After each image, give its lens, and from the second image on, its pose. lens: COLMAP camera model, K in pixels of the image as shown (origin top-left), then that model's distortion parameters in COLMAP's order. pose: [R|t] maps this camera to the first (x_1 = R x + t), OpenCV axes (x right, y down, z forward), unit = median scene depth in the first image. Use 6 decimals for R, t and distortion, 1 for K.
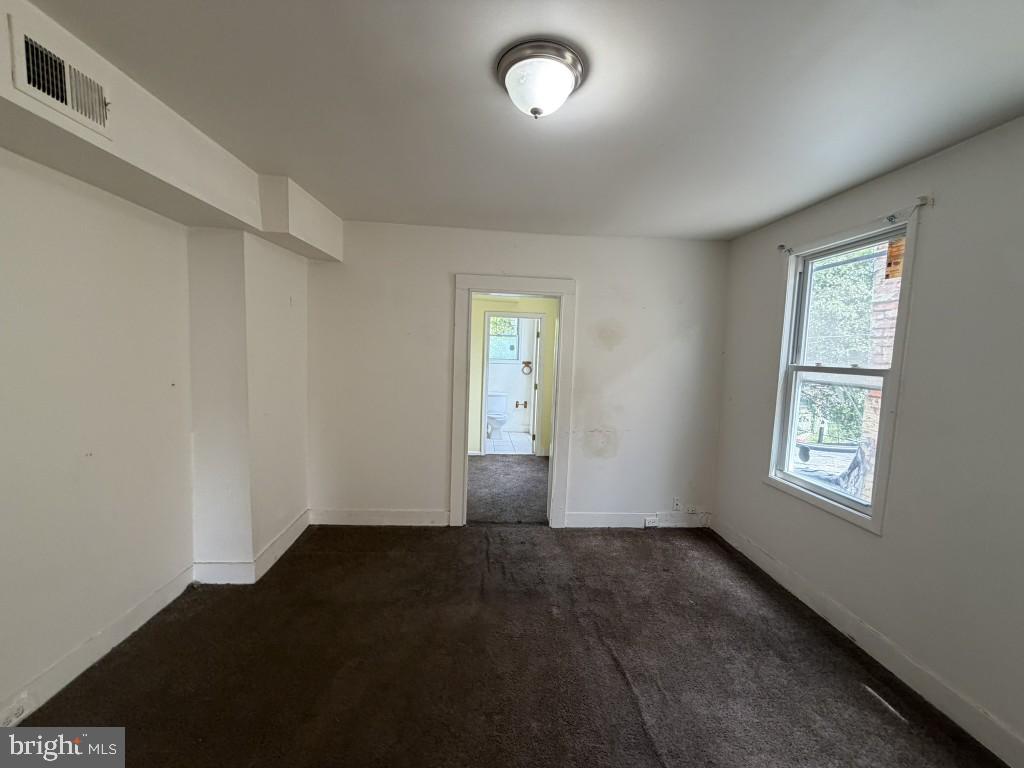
lens RADIAL K [[410.4, 0, 509.4], [0, 410.4, 382.0], [0, 0, 1]] dist [0.000479, -0.000073]
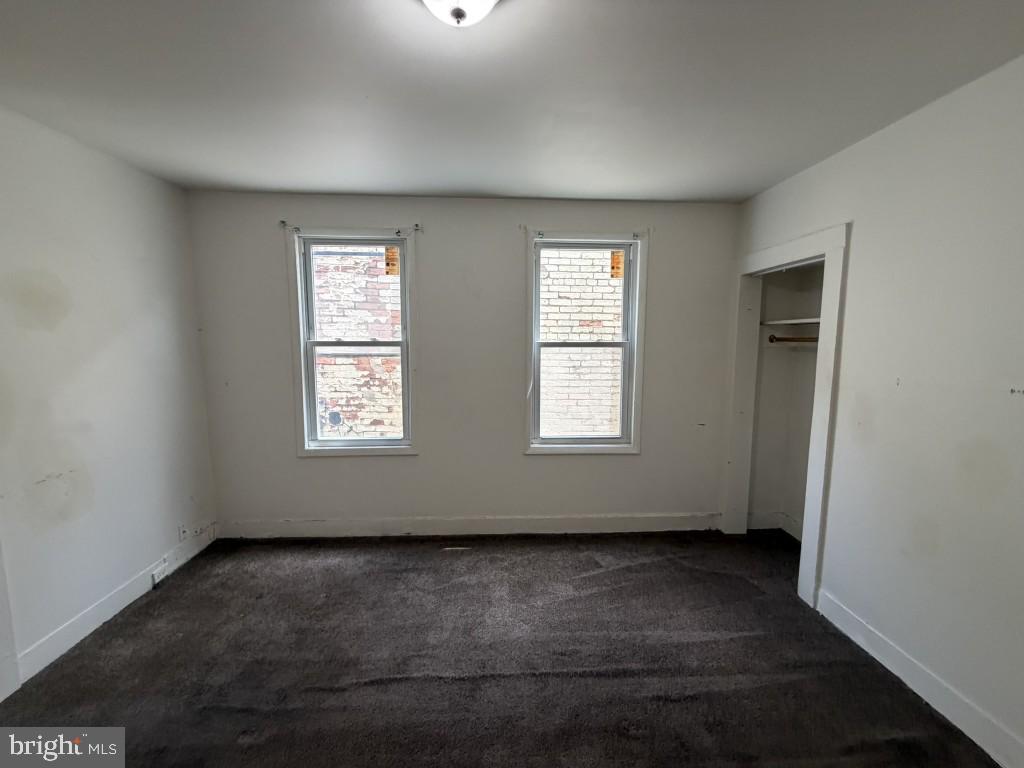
lens RADIAL K [[410.4, 0, 509.4], [0, 410.4, 382.0], [0, 0, 1]] dist [0.000479, -0.000073]
pose [[0.019836, -0.143733, 0.989418, -0.398785], [0.076053, 0.986962, 0.141852, -0.051503], [-0.996906, 0.072434, 0.030509, 0.484621]]
